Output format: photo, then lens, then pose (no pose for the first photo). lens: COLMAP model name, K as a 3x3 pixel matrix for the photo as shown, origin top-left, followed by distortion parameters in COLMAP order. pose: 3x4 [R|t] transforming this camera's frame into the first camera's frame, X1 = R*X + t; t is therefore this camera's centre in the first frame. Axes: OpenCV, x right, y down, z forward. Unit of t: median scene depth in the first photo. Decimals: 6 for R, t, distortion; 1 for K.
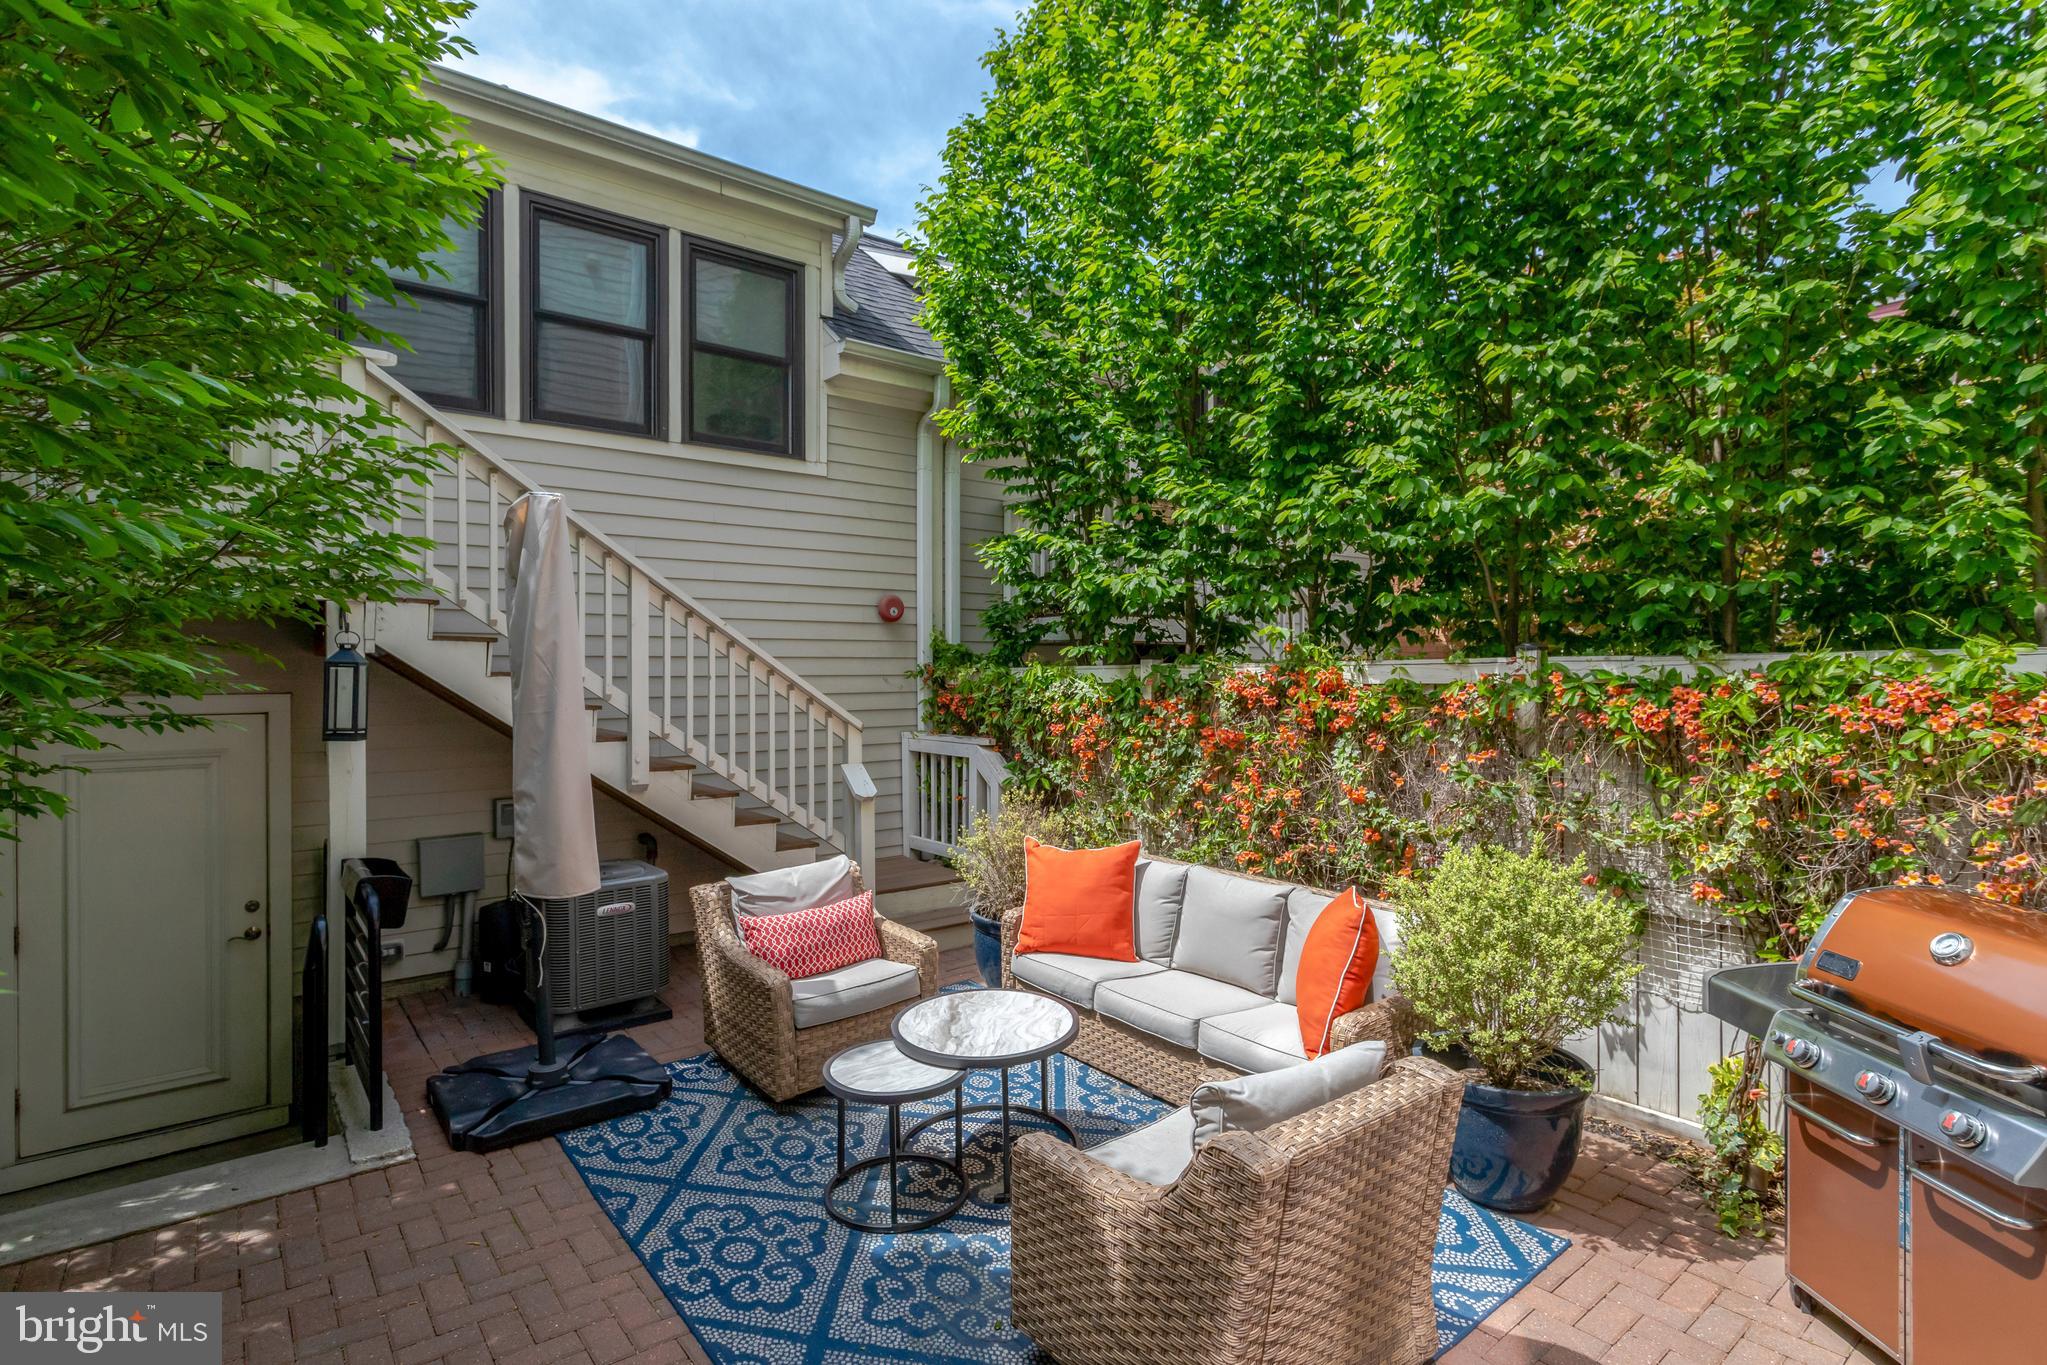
lens RADIAL K [[1010.8, 0, 1030.7], [0, 1010.8, 672.7], [0, 0, 1]] dist [0.000127, 0.000888]
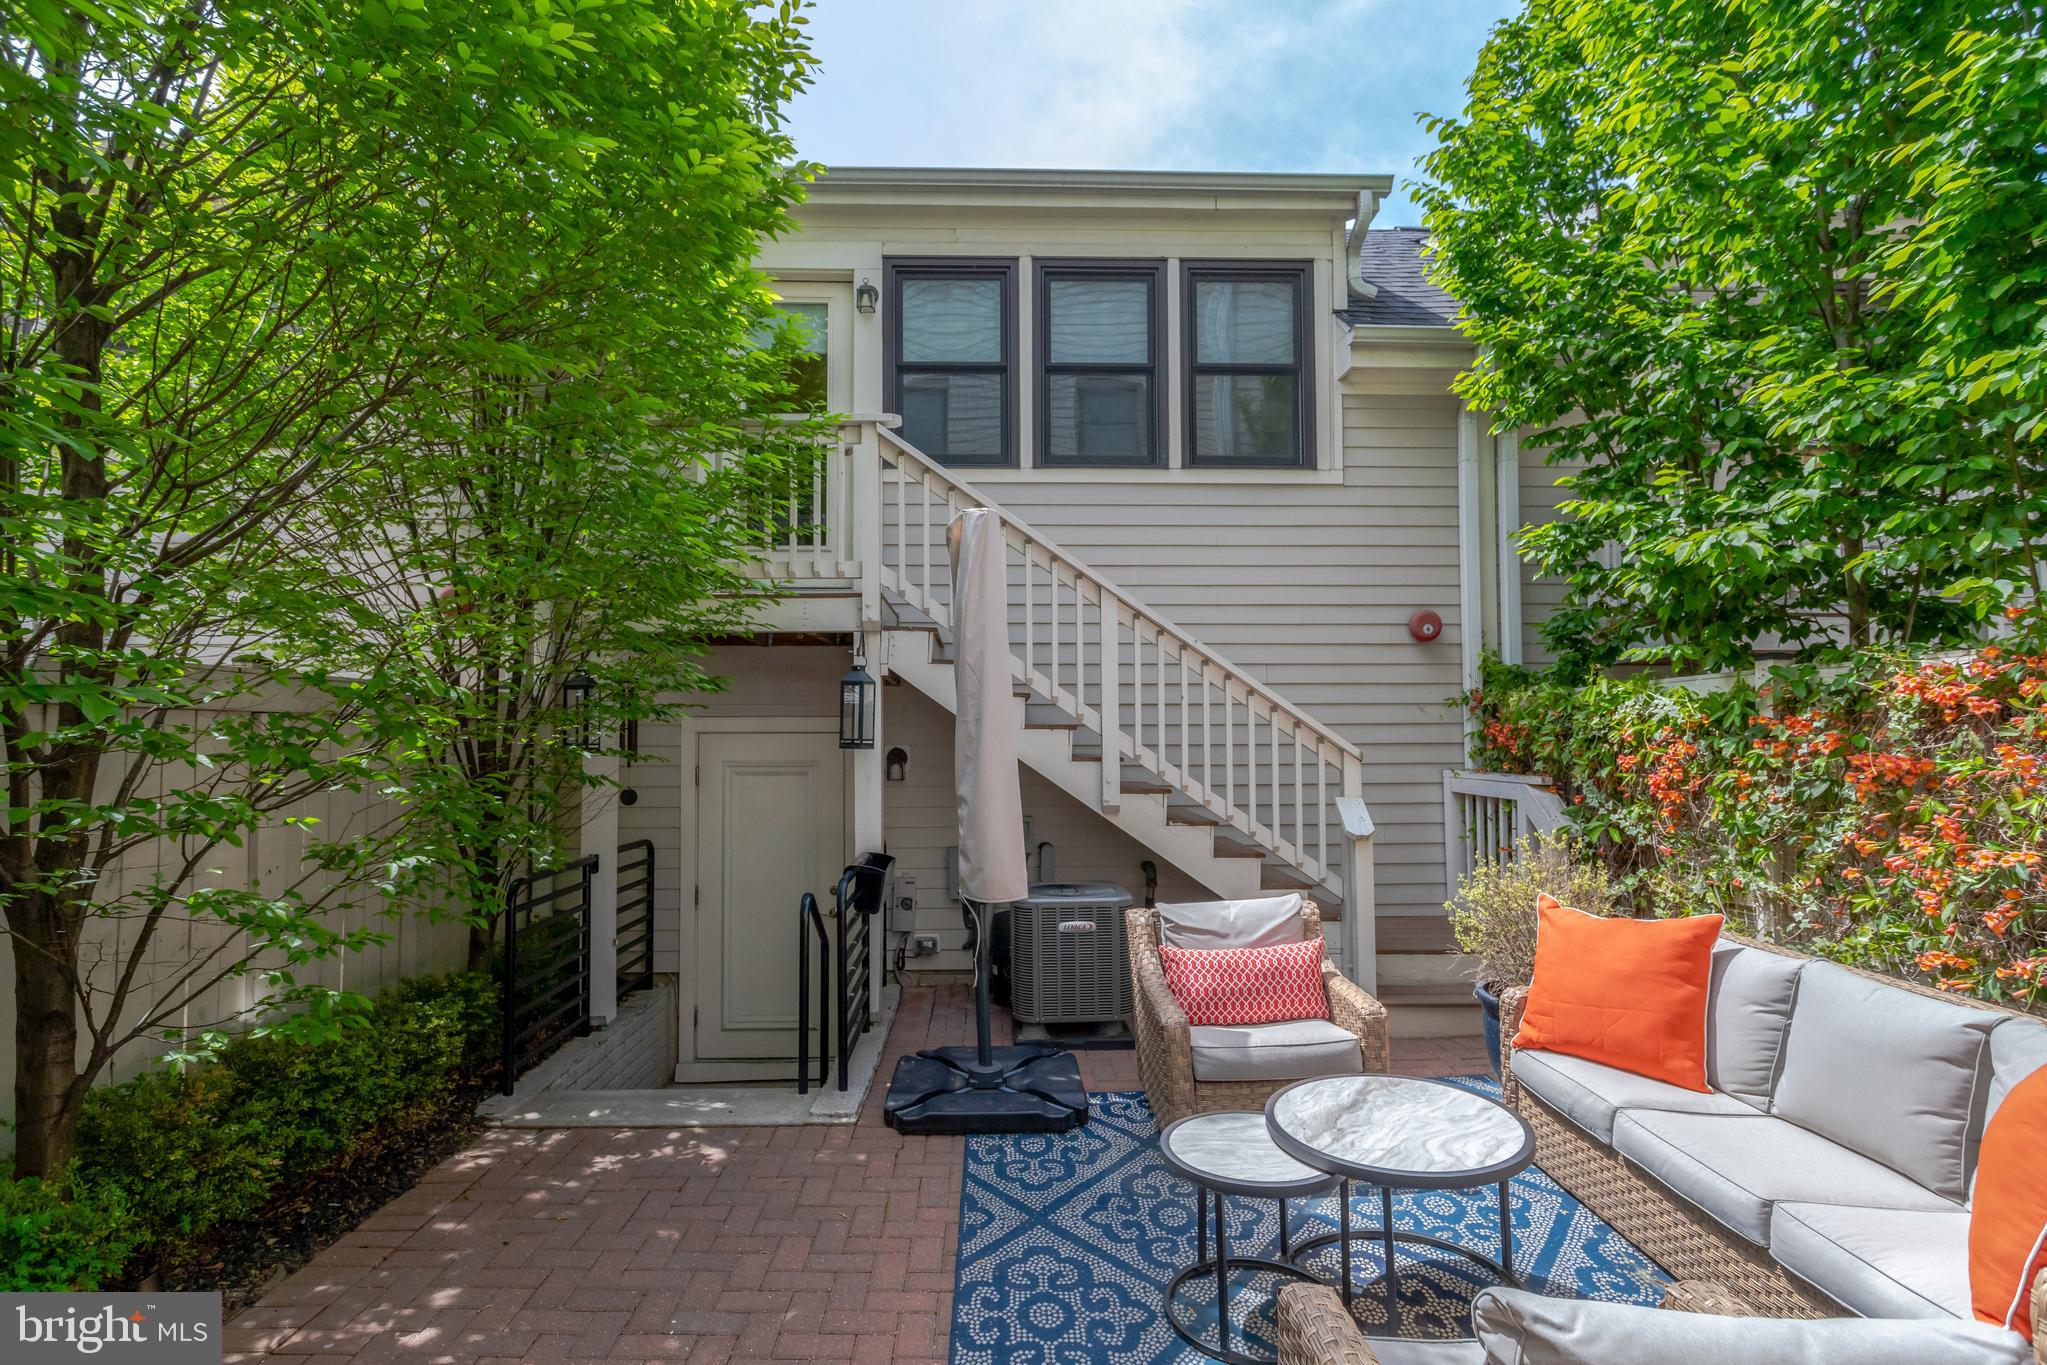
lens RADIAL K [[983.4, 0, 1019.8], [0, 983.4, 700.9], [0, 0, 1]] dist [0.001903, 0.000554]
pose [[0.794996, -0.023391, -0.606164, 0.134919], [-0.000217, 0.999245, -0.038843, 0.047521], [0.606615, 0.031012, 0.794391, 0.181215]]
